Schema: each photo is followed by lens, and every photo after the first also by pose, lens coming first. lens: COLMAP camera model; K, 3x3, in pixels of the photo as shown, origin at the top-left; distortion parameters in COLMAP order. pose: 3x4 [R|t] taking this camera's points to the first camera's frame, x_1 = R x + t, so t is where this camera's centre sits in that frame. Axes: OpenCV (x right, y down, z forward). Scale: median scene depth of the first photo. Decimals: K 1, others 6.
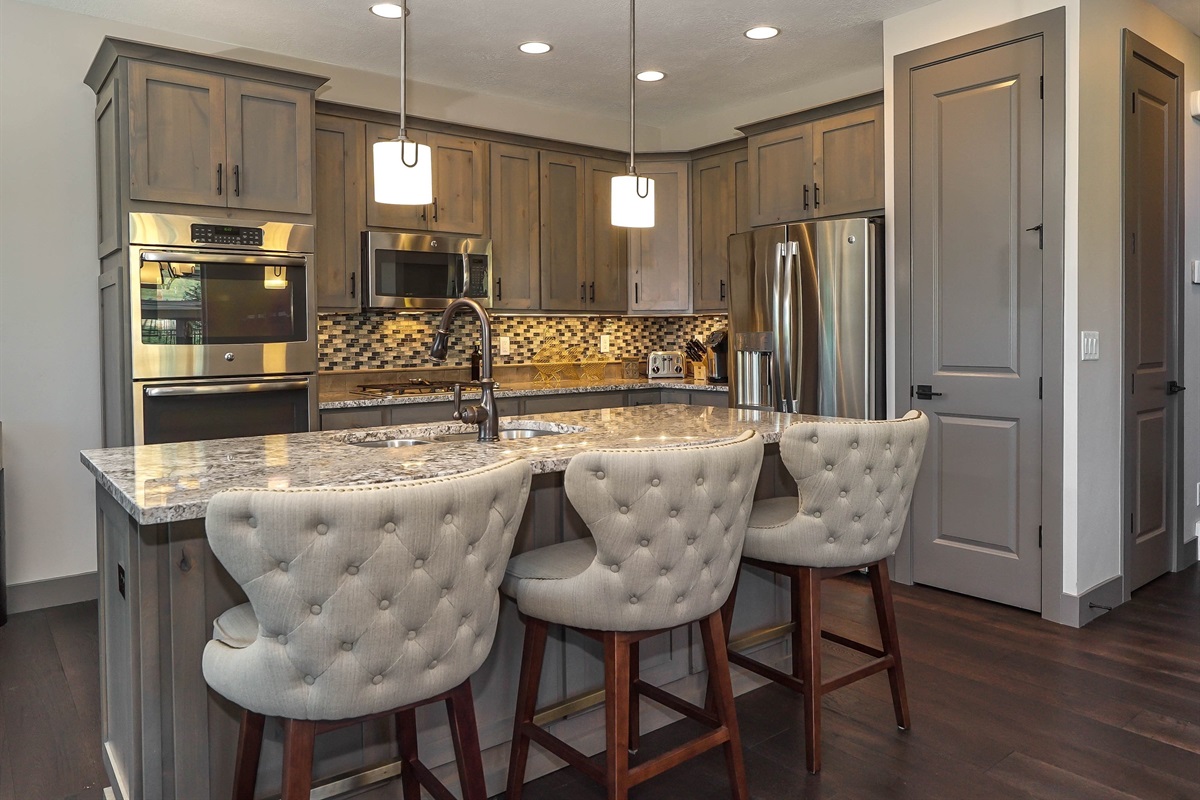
lens RADIAL K [[809.2, 0, 630.3], [0, 809.2, 346.3], [0, 0, 1]] dist [0.008388, 0.000668]
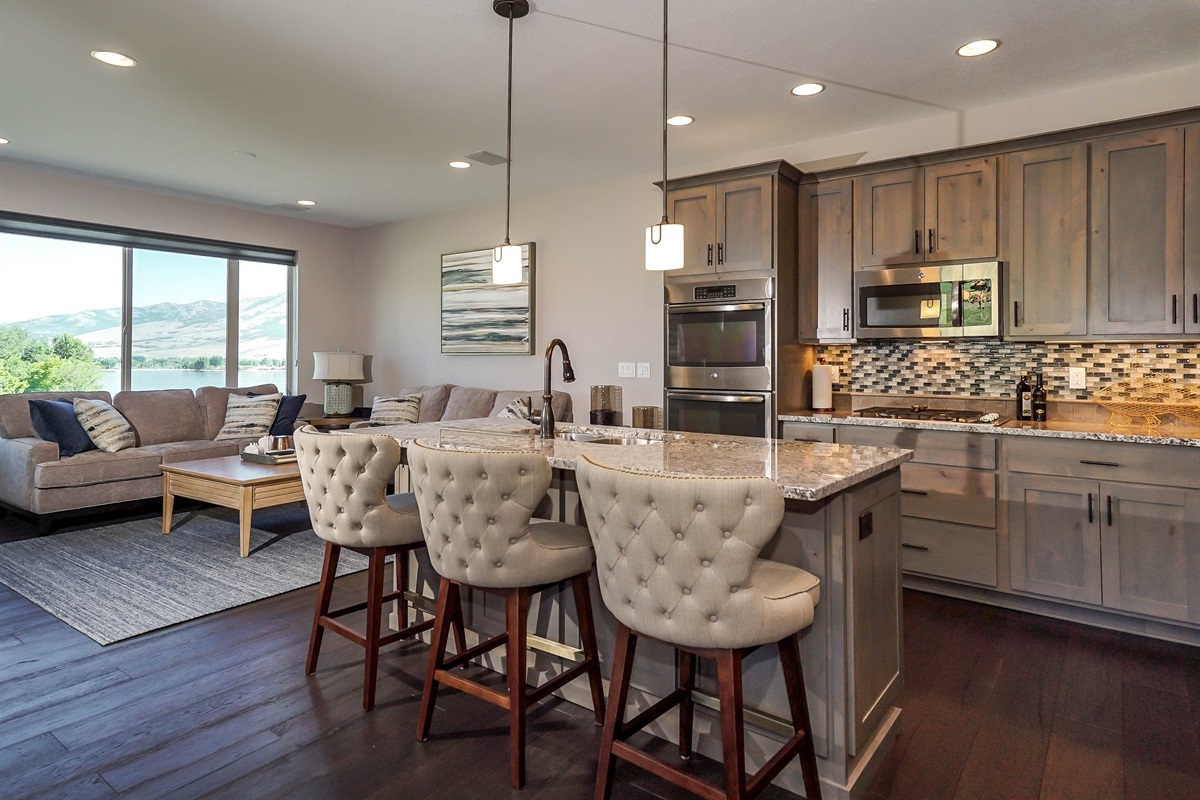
lens RADIAL K [[701.6, 0, 601.4], [0, 701.6, 346.1], [0, 0, 1]] dist [-0.004295, 0.009921]
pose [[0.224446, -0.005623, -0.974470, 0.491956], [-0.022878, 0.999677, -0.011038, -0.015673], [0.974218, 0.024771, 0.224245, 0.376034]]
